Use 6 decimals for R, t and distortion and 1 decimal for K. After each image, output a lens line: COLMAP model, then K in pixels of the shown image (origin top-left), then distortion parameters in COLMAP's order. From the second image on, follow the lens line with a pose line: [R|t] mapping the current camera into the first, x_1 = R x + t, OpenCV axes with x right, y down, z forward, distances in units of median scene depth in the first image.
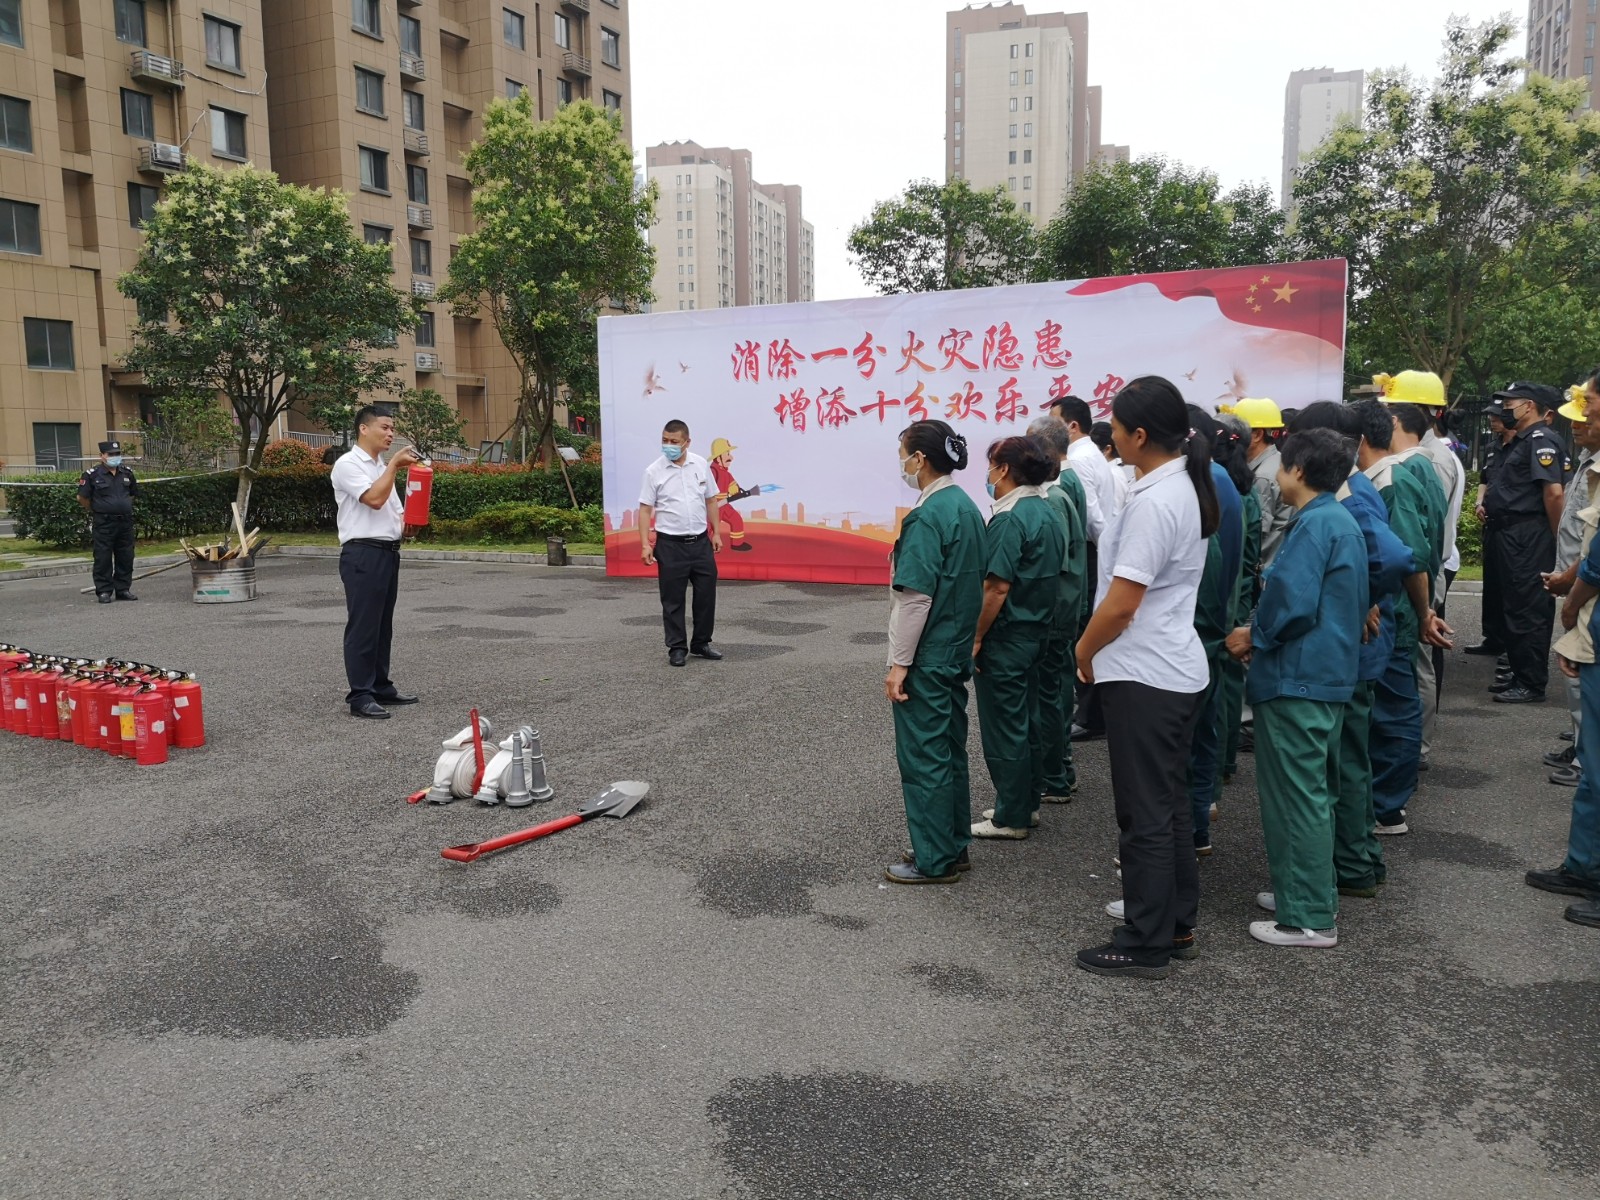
lens RADIAL K [[1279.0, 0, 800.0], [0, 1279.0, 600.0], [0, 0, 1]] dist [0.042293, -0.119792]
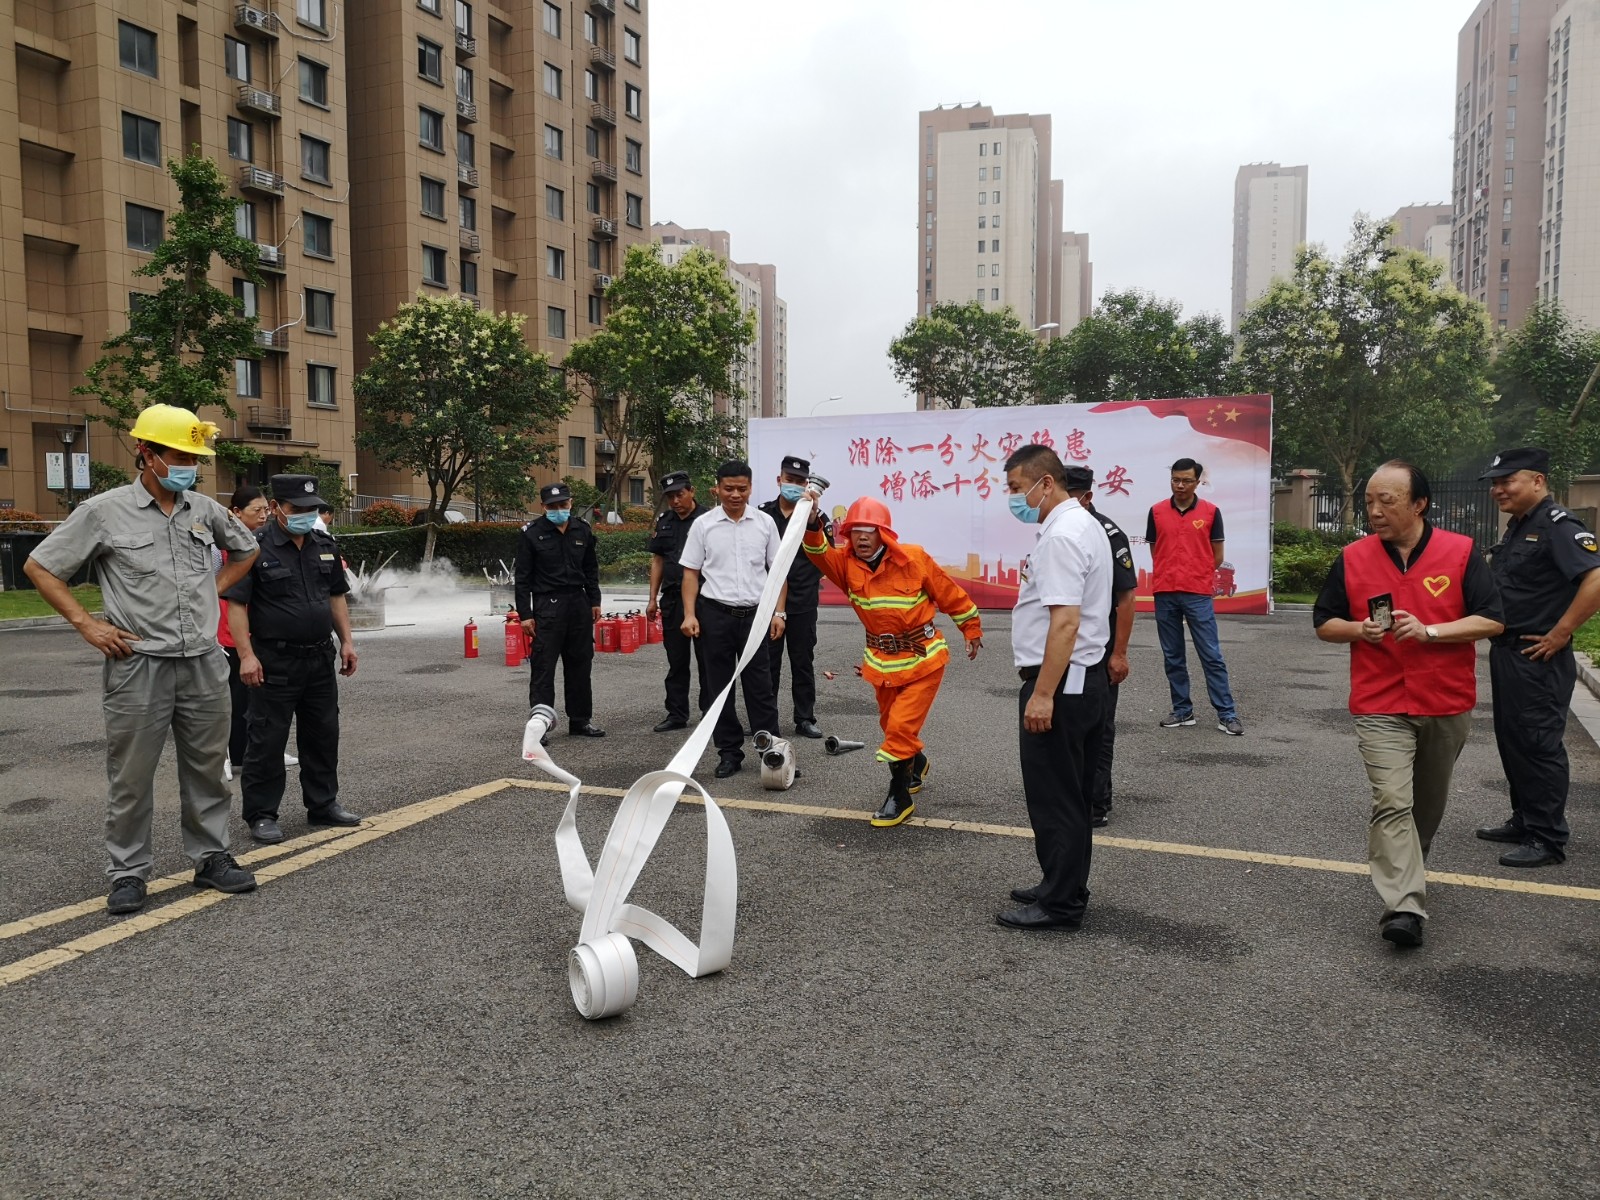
lens RADIAL K [[1224.6, 0, 800.0], [0, 1224.6, 600.0], [0, 0, 1]] dist [0.003095, -0.106780]
pose [[0.999808, 0.010443, 0.016609, -0.093905], [-0.009615, 0.998744, -0.049166, 0.033645], [-0.017101, 0.048997, 0.998653, -0.256067]]
